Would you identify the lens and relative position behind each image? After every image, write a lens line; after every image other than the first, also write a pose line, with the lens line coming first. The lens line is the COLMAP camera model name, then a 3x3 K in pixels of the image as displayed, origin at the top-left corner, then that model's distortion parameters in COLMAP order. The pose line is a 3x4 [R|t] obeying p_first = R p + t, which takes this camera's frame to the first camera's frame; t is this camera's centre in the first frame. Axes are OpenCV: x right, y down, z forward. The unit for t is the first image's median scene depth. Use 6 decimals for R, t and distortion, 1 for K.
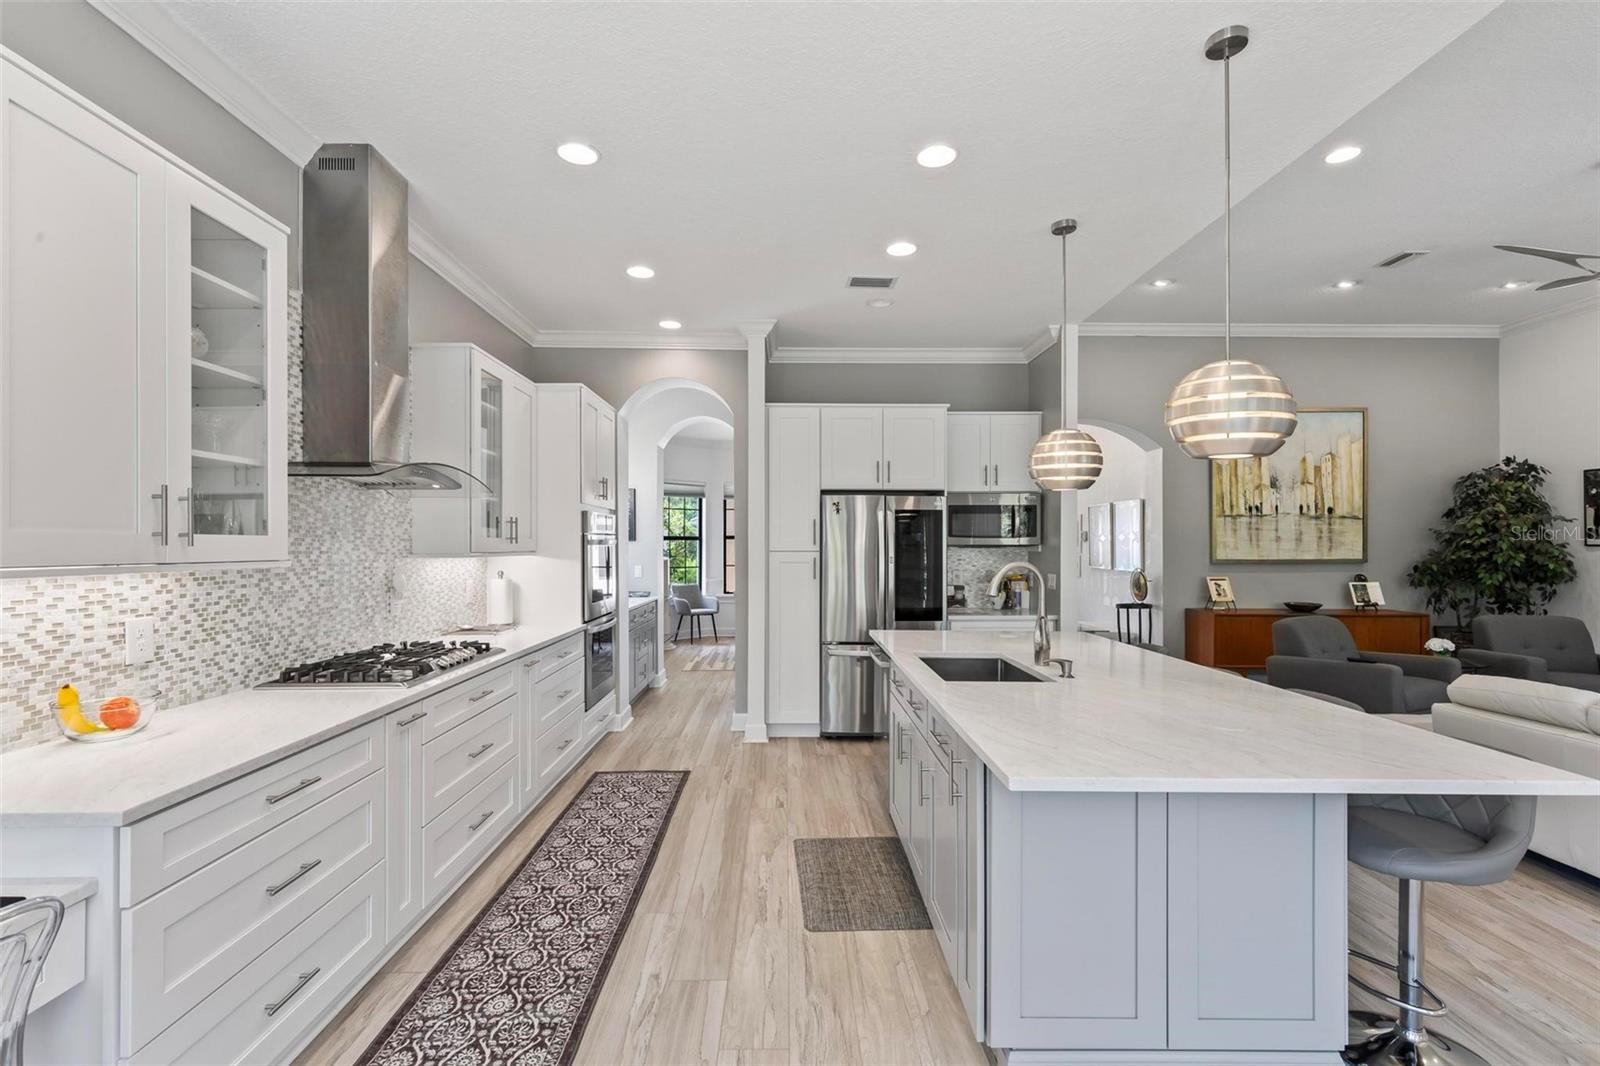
lens RADIAL K [[717.9, 0, 793.2], [0, 717.9, 540.9], [0, 0, 1]] dist [0.008966, -0.001345]
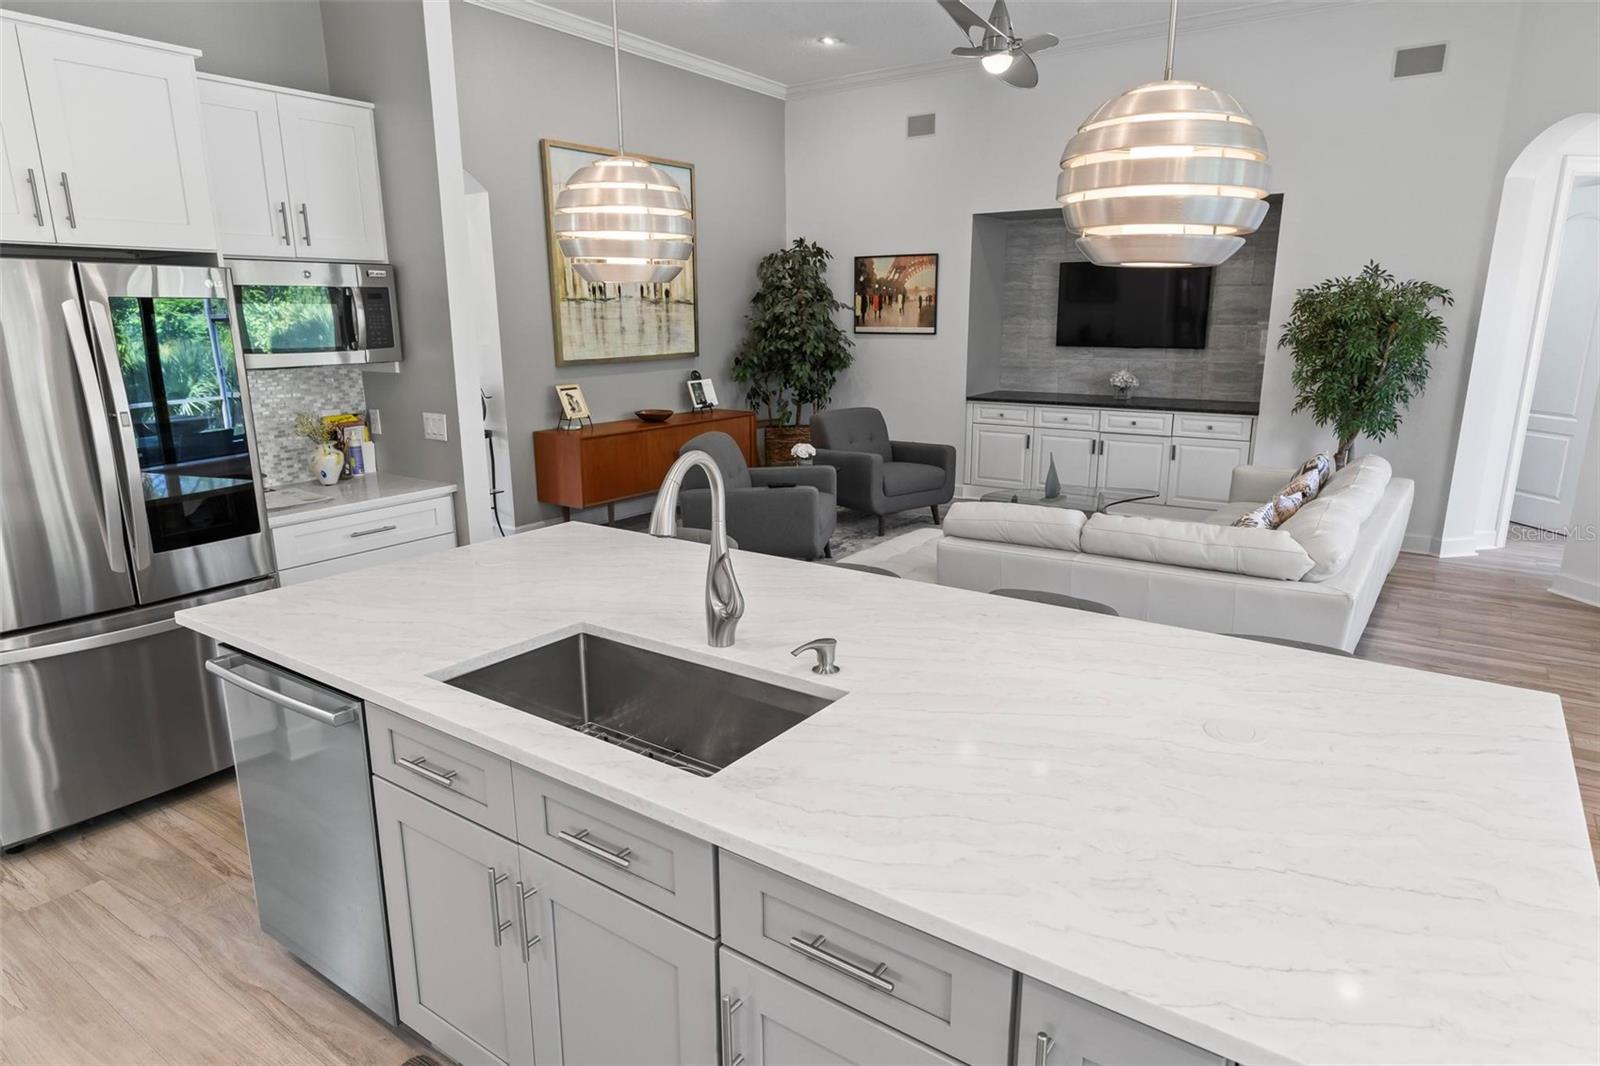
lens RADIAL K [[932.4, 0, 793.5], [0, 932.4, 538.9], [0, 0, 1]] dist [0.006563, -0.004052]
pose [[0.584606, -0.196832, 0.787079, -0.081744], [0.002297, 0.970522, 0.241002, -0.036747], [-0.811314, -0.139083, 0.567825, 0.336380]]
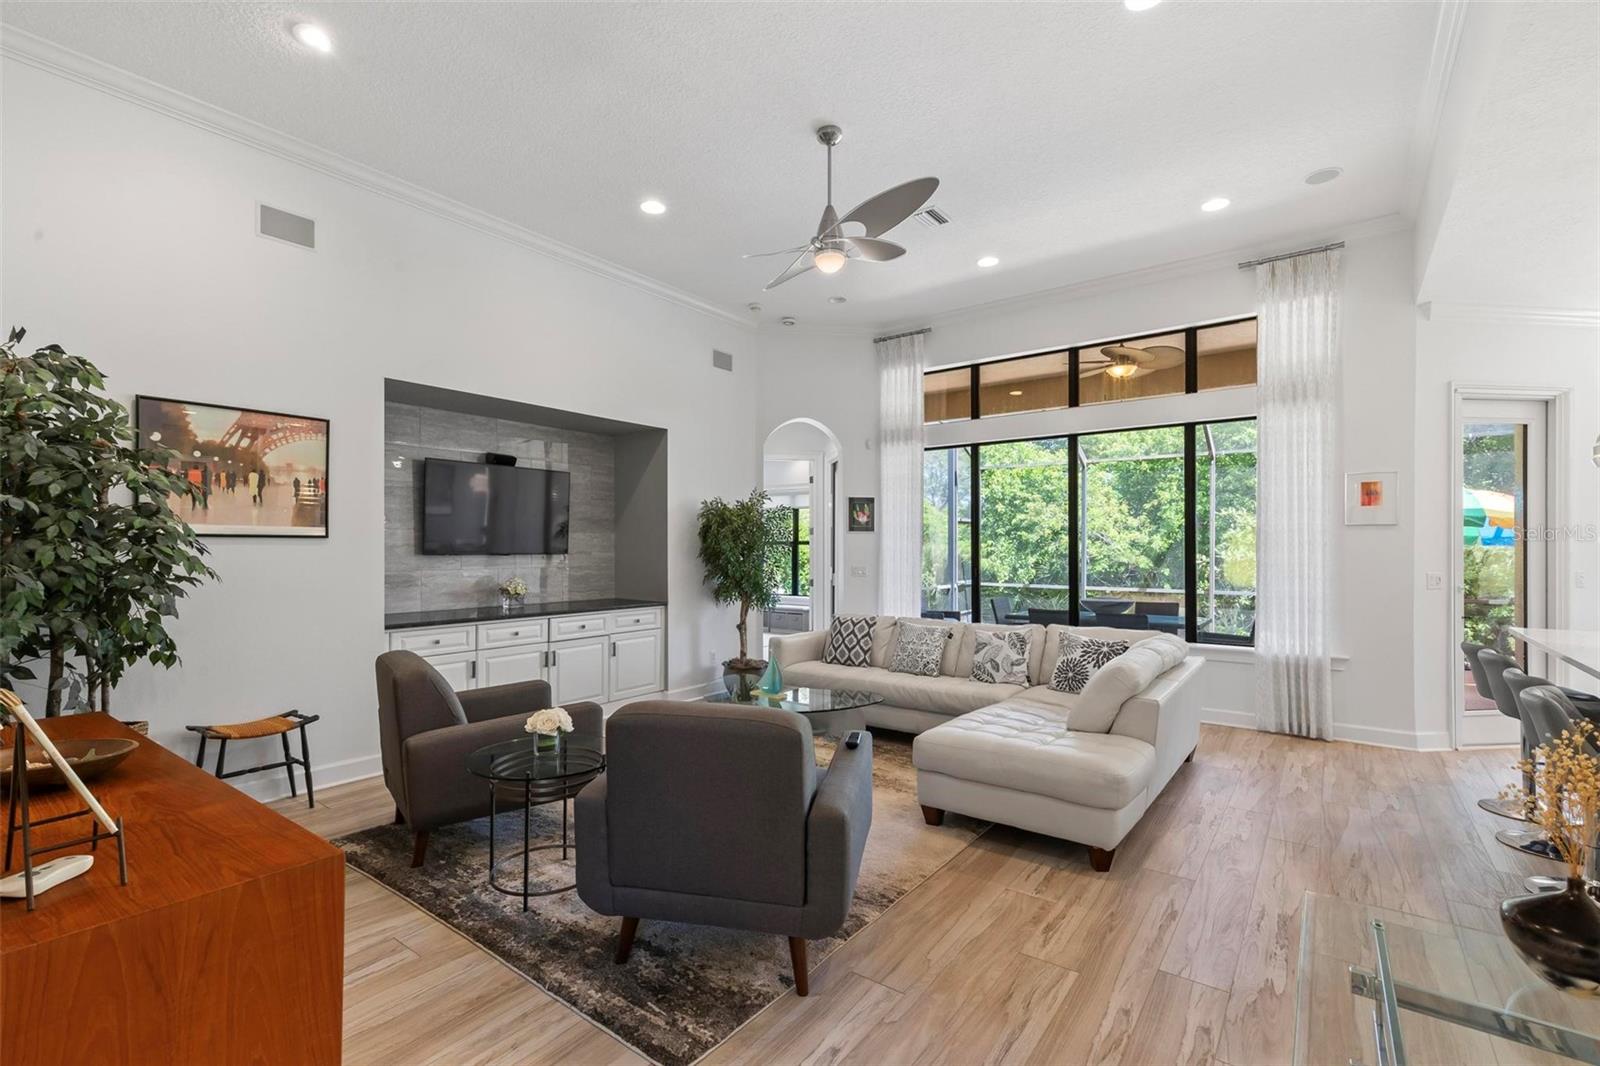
lens RADIAL K [[717.9, 0, 791.2], [0, 717.9, 544.6], [0, 0, 1]] dist [0.008966, -0.001345]
pose [[-0.790858, 0.000734, 0.611999, 0.466484], [-0.004576, 0.999964, -0.007113, 0.018827], [-0.611982, -0.008426, -0.790827, 1.394037]]
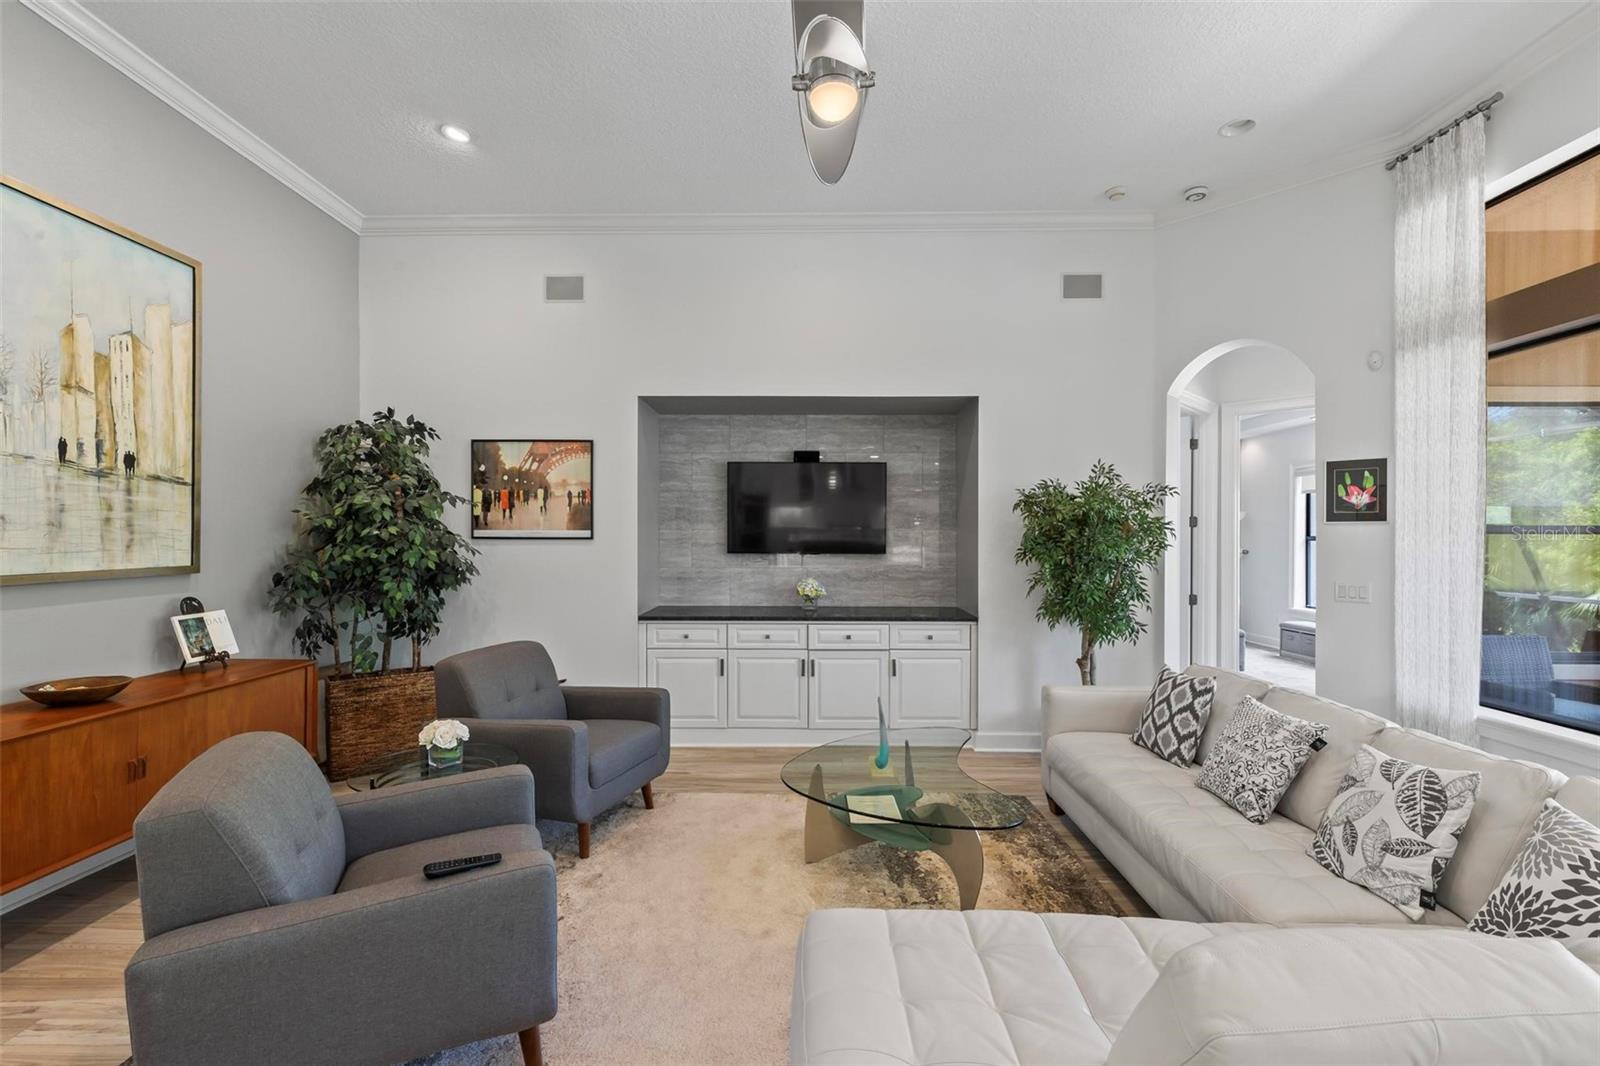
lens RADIAL K [[717.9, 0, 791.9], [0, 717.9, 538.3], [0, 0, 1]] dist [0.008966, -0.001345]
pose [[0.025755, -0.001120, 0.999668, 0.420244], [-0.006610, 0.999977, 0.001291, 0.004020], [-0.999646, -0.006641, 0.025747, 0.793154]]
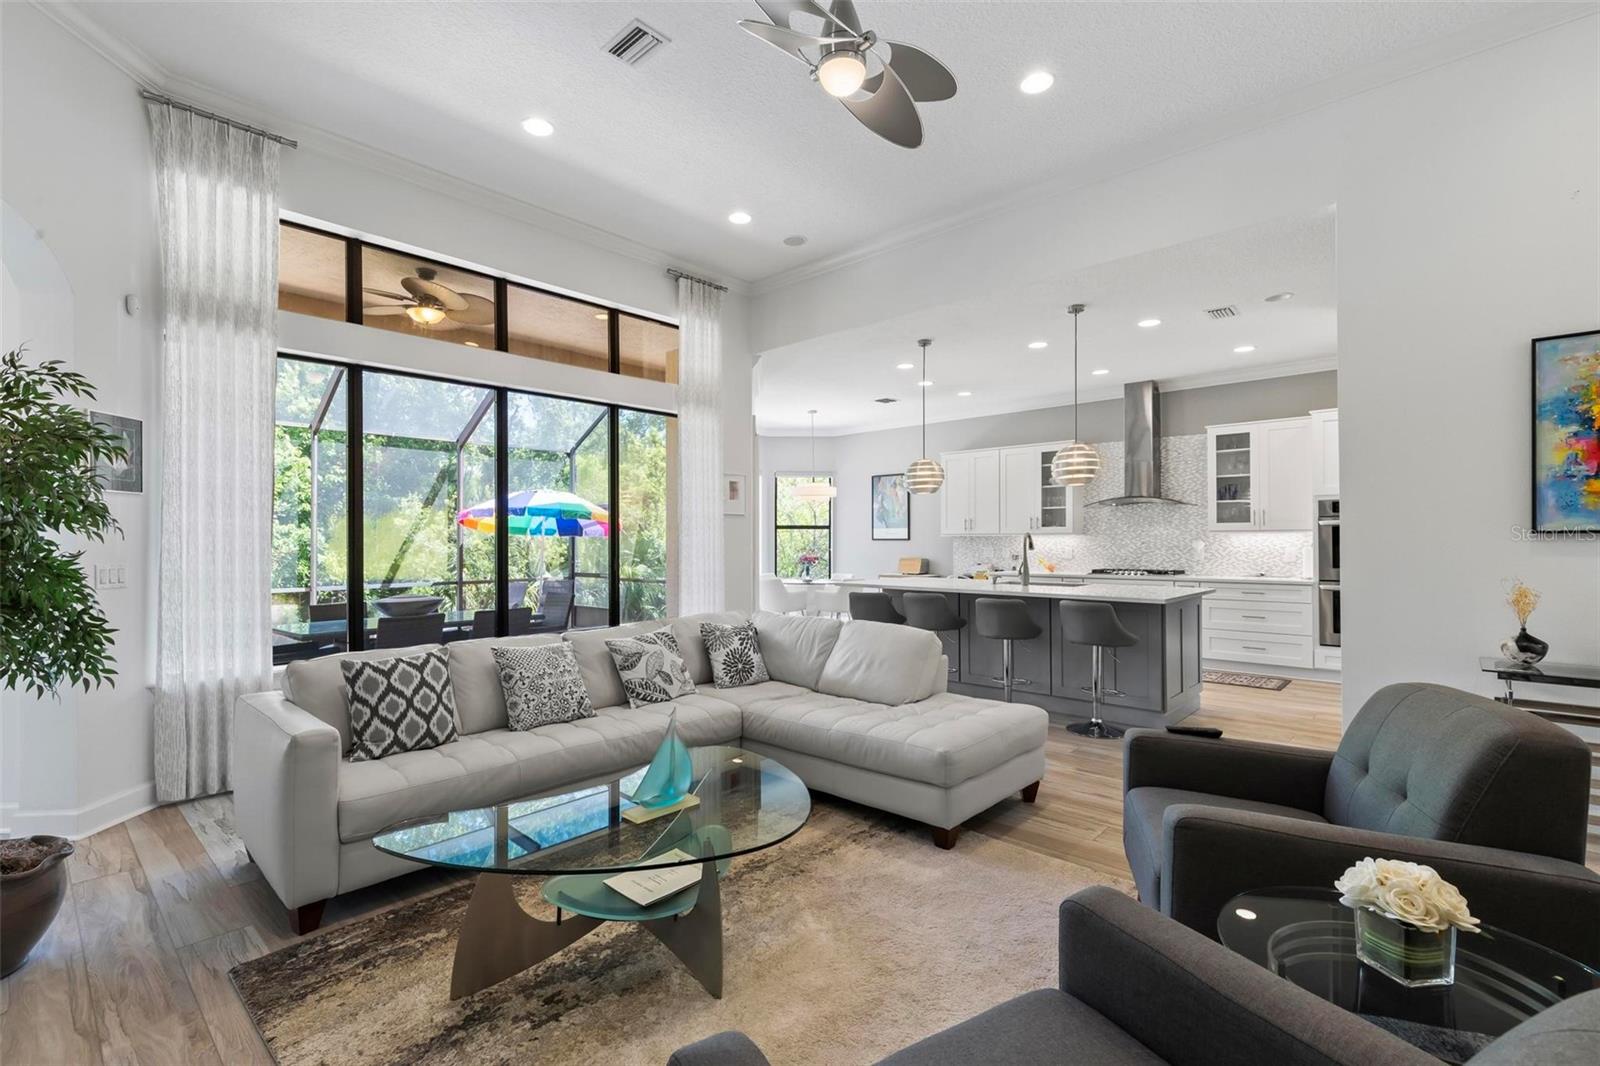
lens RADIAL K [[717.9, 0, 788.5], [0, 717.9, 538.6], [0, 0, 1]] dist [0.008966, -0.001345]
pose [[-0.690368, -0.002827, -0.723453, 1.268396], [0.005279, 0.999946, -0.008945, 0.034689], [0.723439, -0.009995, -0.690316, 1.086049]]
